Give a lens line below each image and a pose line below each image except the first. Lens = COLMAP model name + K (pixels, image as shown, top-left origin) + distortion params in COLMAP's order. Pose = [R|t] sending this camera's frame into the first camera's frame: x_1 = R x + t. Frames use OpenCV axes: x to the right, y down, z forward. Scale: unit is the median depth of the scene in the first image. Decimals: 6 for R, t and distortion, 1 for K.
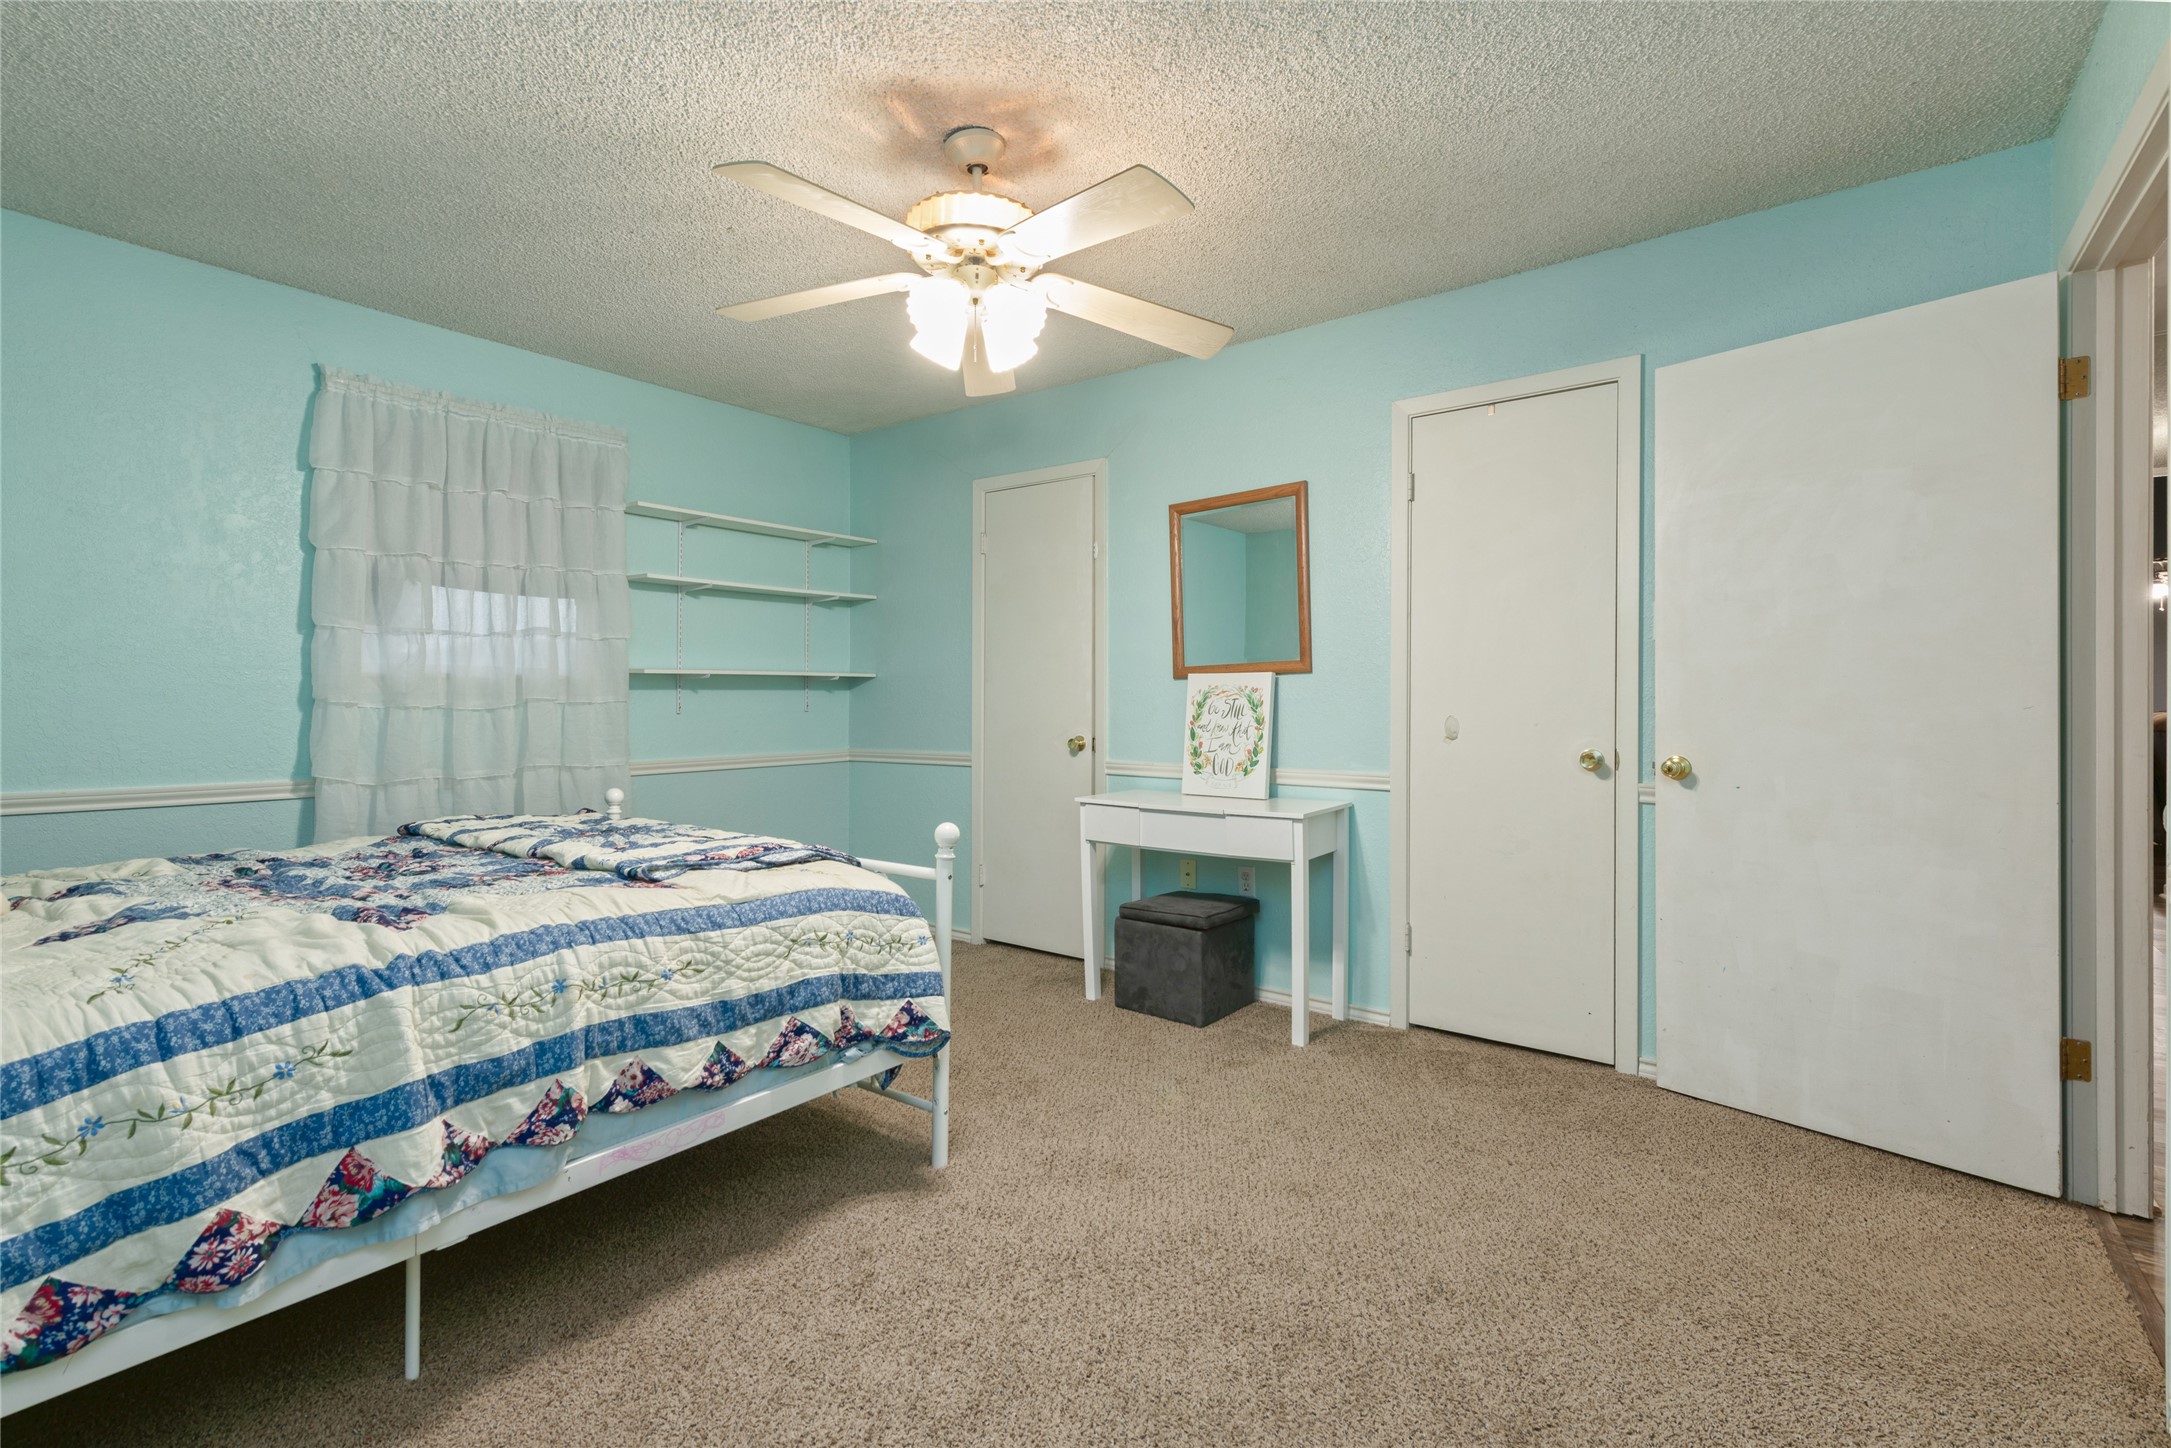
lens RADIAL K [[950.8, 0, 1081.9], [0, 950.8, 690.2], [0, 0, 1]] dist [-0.002058, -0.000781]
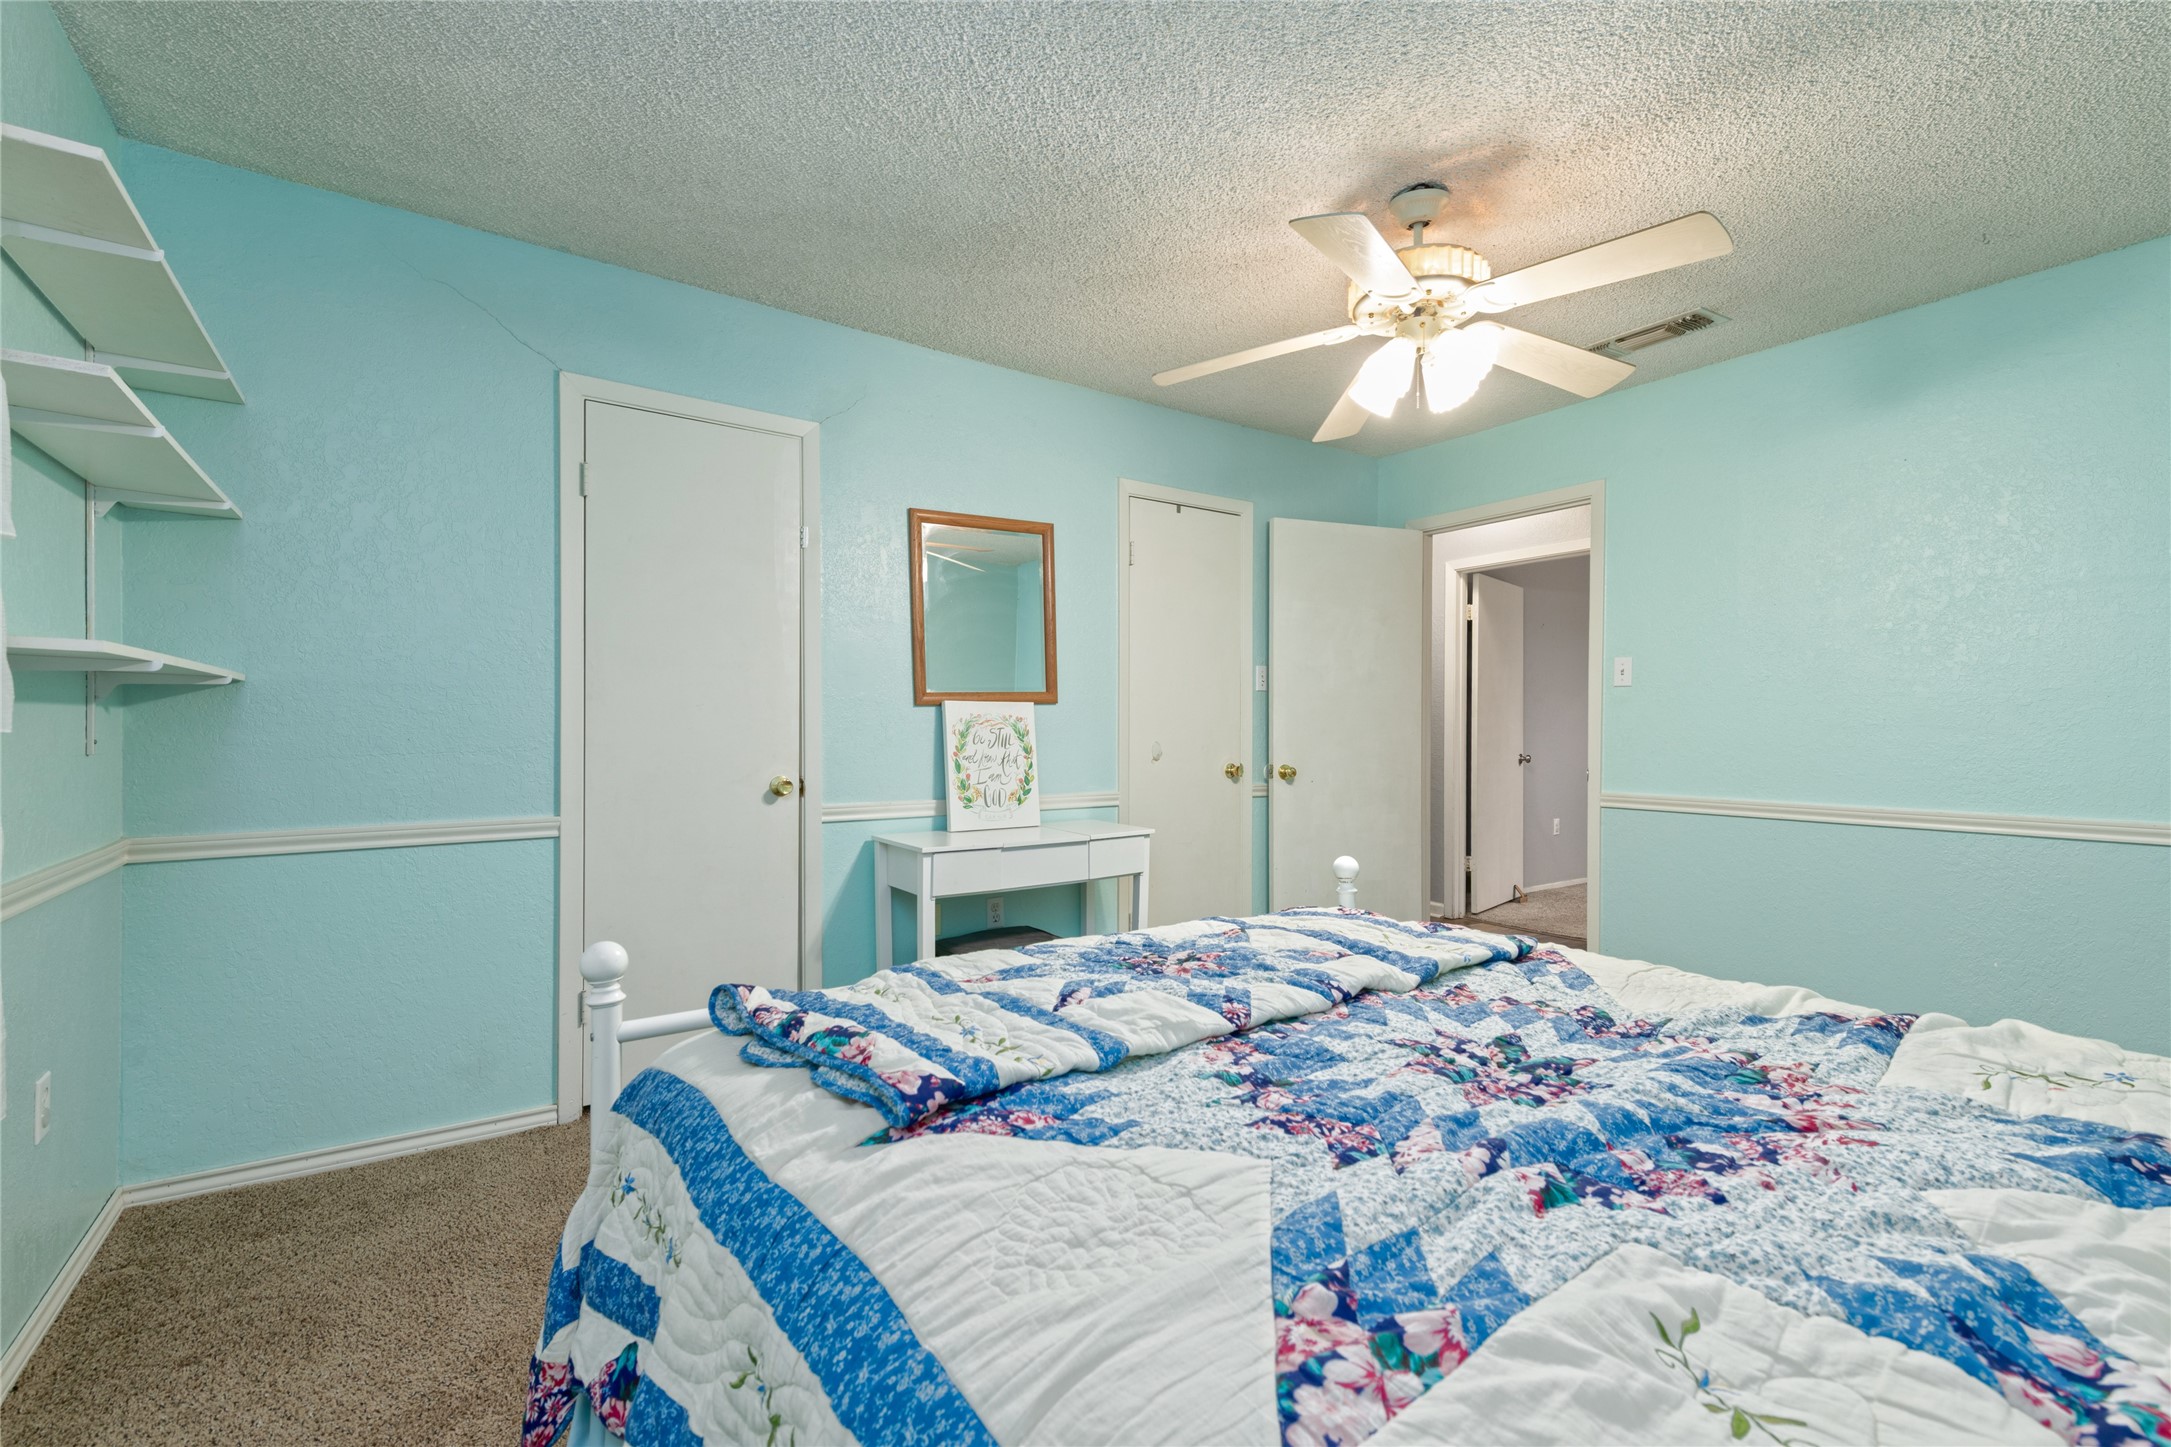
lens RADIAL K [[951.4, 0, 1083.6], [0, 951.4, 746.8], [0, 0, 1]] dist [0.000232, -0.000046]
pose [[0.299790, -0.014911, 0.953889, -1.285594], [-0.006352, 0.999824, 0.017626, 0.018043], [-0.953984, -0.011343, 0.299643, 1.068779]]
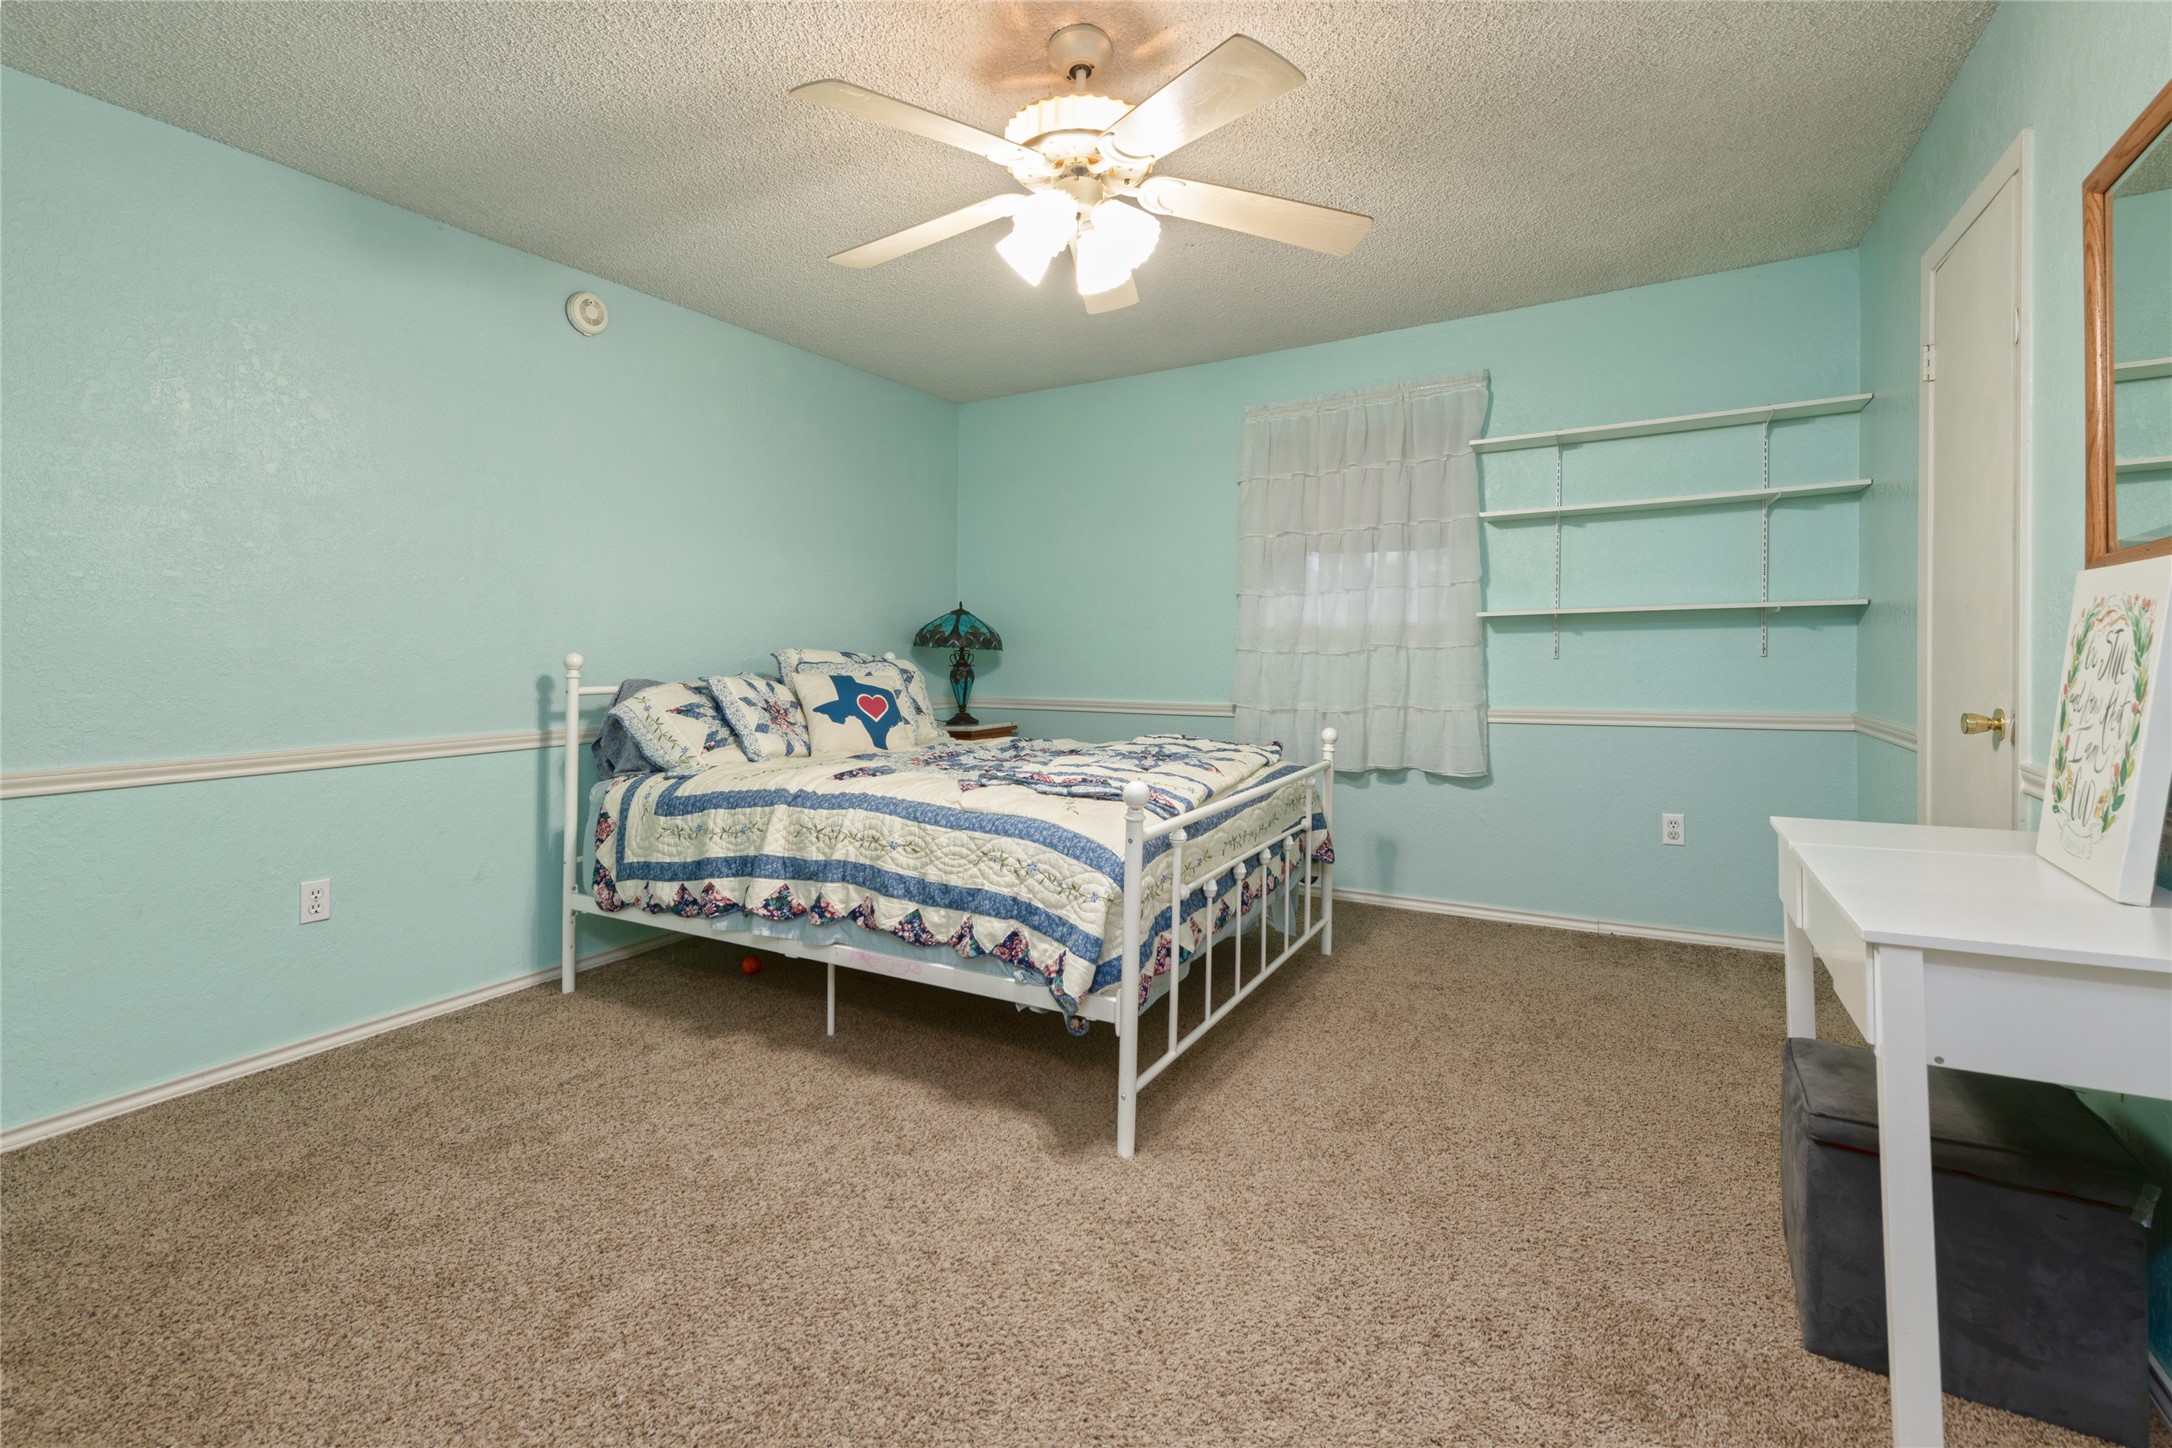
lens RADIAL K [[952.5, 0, 1114.4], [0, 952.5, 632.4], [0, 0, 1]] dist [0.001530, -0.000064]
pose [[0.147966, -0.021003, -0.988769, 0.827618], [0.019554, 0.999641, -0.018308, 0.016267], [0.988799, -0.016625, 0.148324, 0.929706]]
